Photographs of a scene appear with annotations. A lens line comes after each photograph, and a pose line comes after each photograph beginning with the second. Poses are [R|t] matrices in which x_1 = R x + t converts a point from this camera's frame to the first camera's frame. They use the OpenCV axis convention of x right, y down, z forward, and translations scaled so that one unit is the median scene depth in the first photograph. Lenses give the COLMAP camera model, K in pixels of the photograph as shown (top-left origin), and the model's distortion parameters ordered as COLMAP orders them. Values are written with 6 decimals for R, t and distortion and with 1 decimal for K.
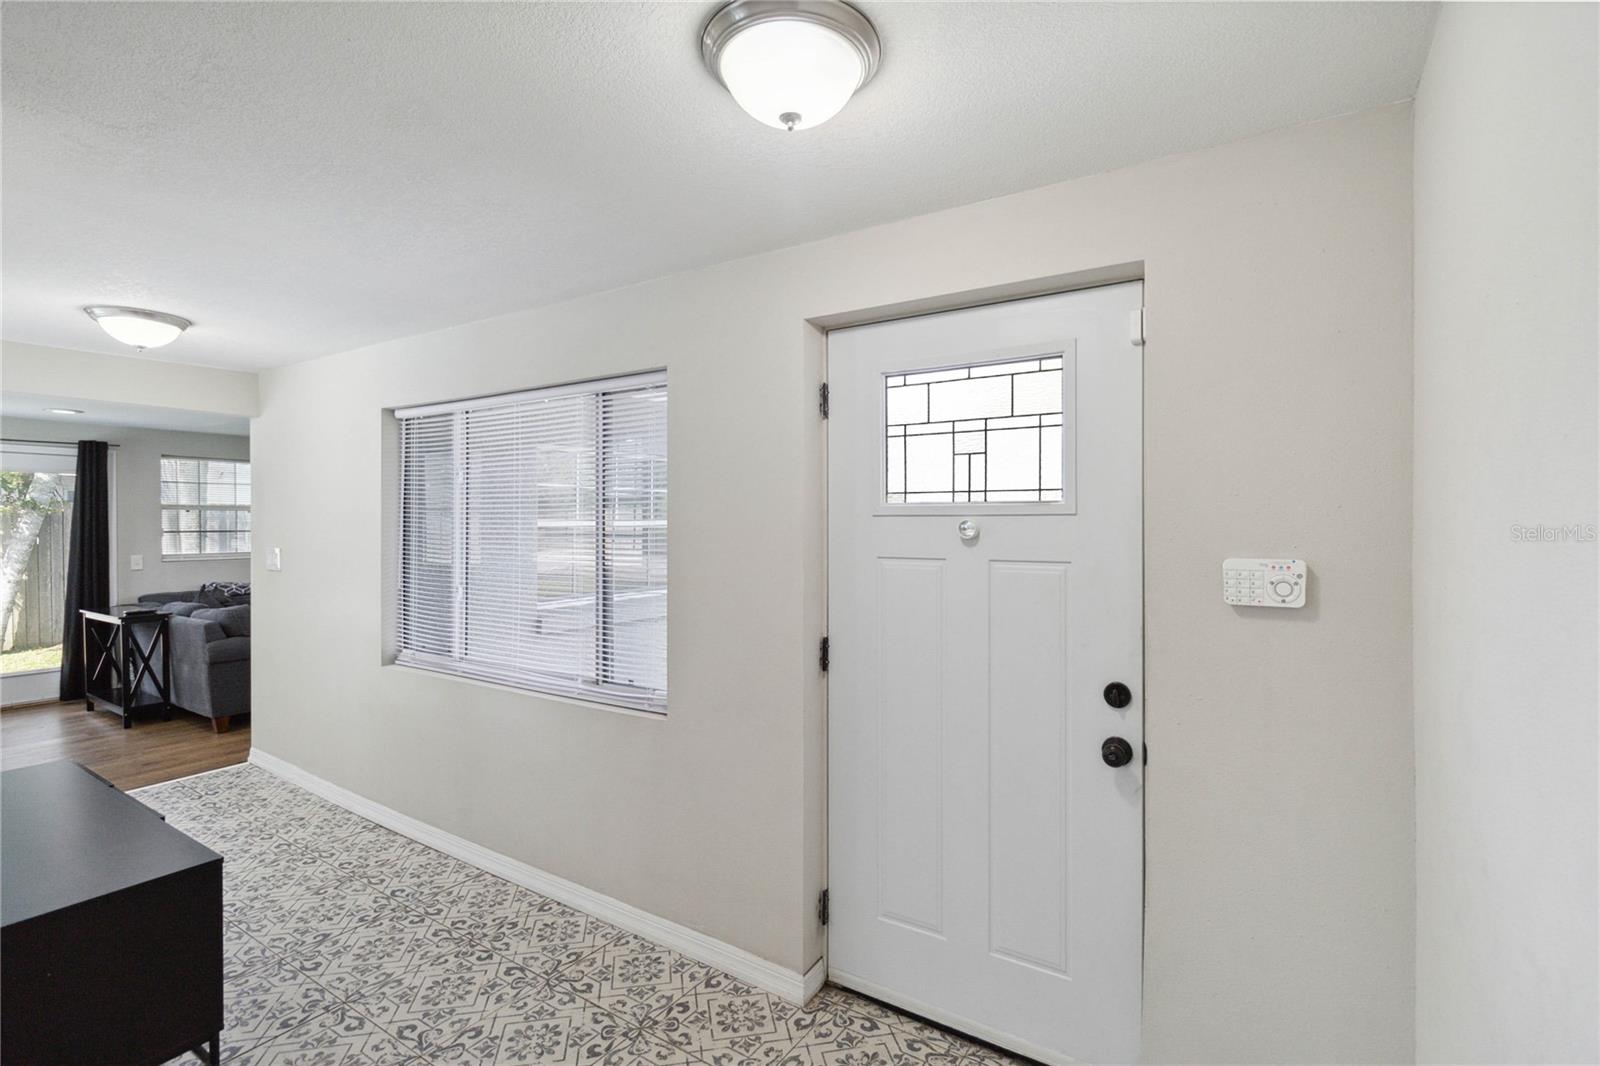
lens RADIAL K [[741.2, 0, 801.8], [0, 741.2, 520.2], [0, 0, 1]] dist [-0.000500, -0.000399]
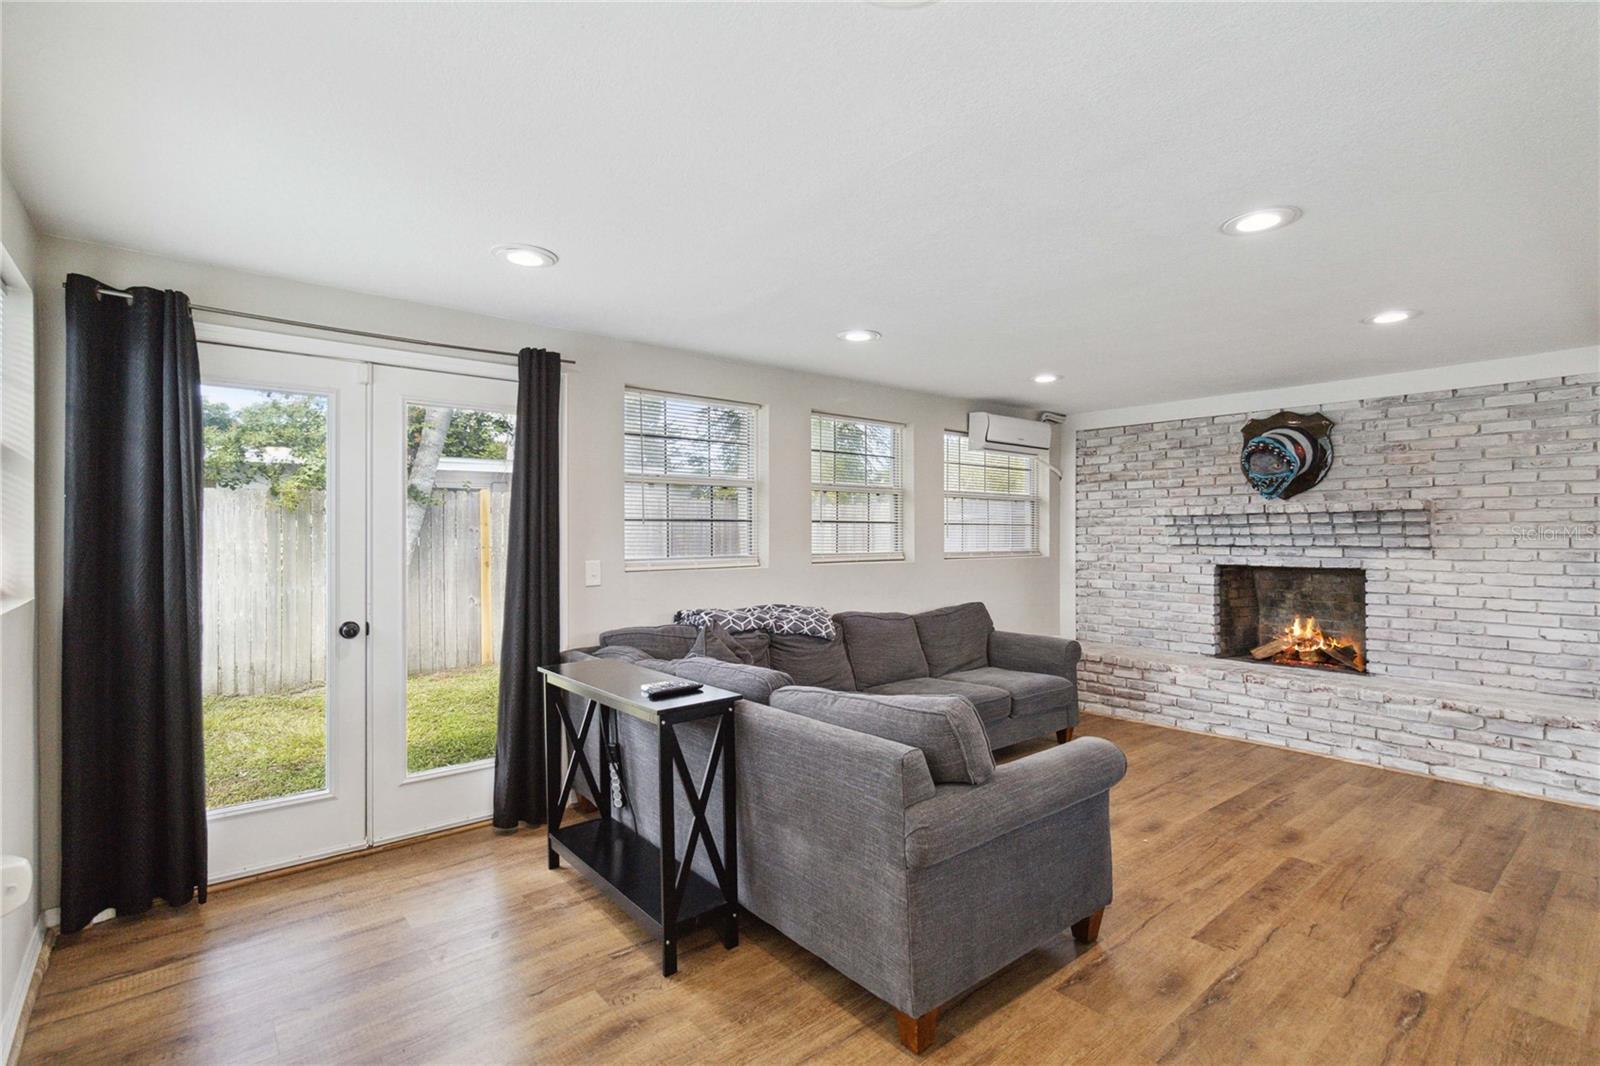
lens RADIAL K [[741.2, 0, 796.3], [0, 741.2, 529.2], [0, 0, 1]] dist [-0.000500, -0.000399]
pose [[0.957245, -0.000825, -0.289277, -0.658978], [0.000066, 0.999997, -0.002633, 0.028202], [0.289278, 0.002501, 0.957242, 0.565892]]
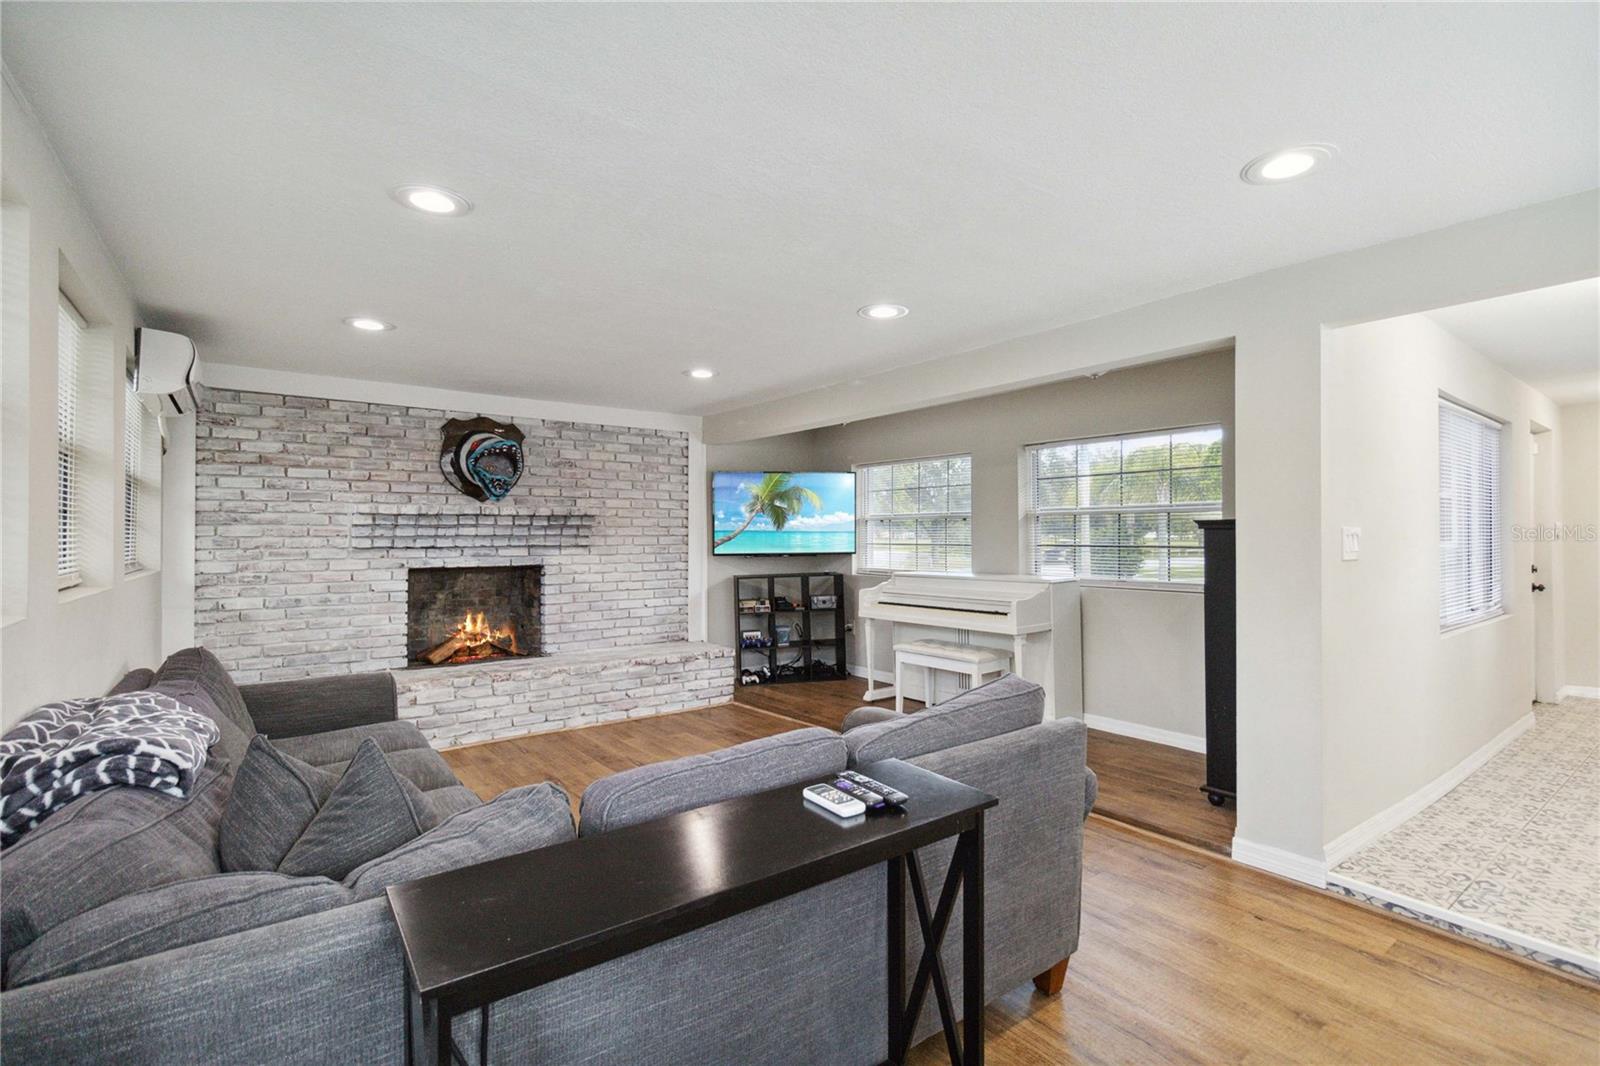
lens RADIAL K [[741.2, 0, 797.5], [0, 741.2, 535.3], [0, 0, 1]] dist [-0.000500, -0.000399]
pose [[0.340295, 0.000757, 0.940318, -1.107663], [-0.001854, 0.999998, -0.000135, 0.031522], [-0.940317, -0.001697, 0.340296, 0.920756]]
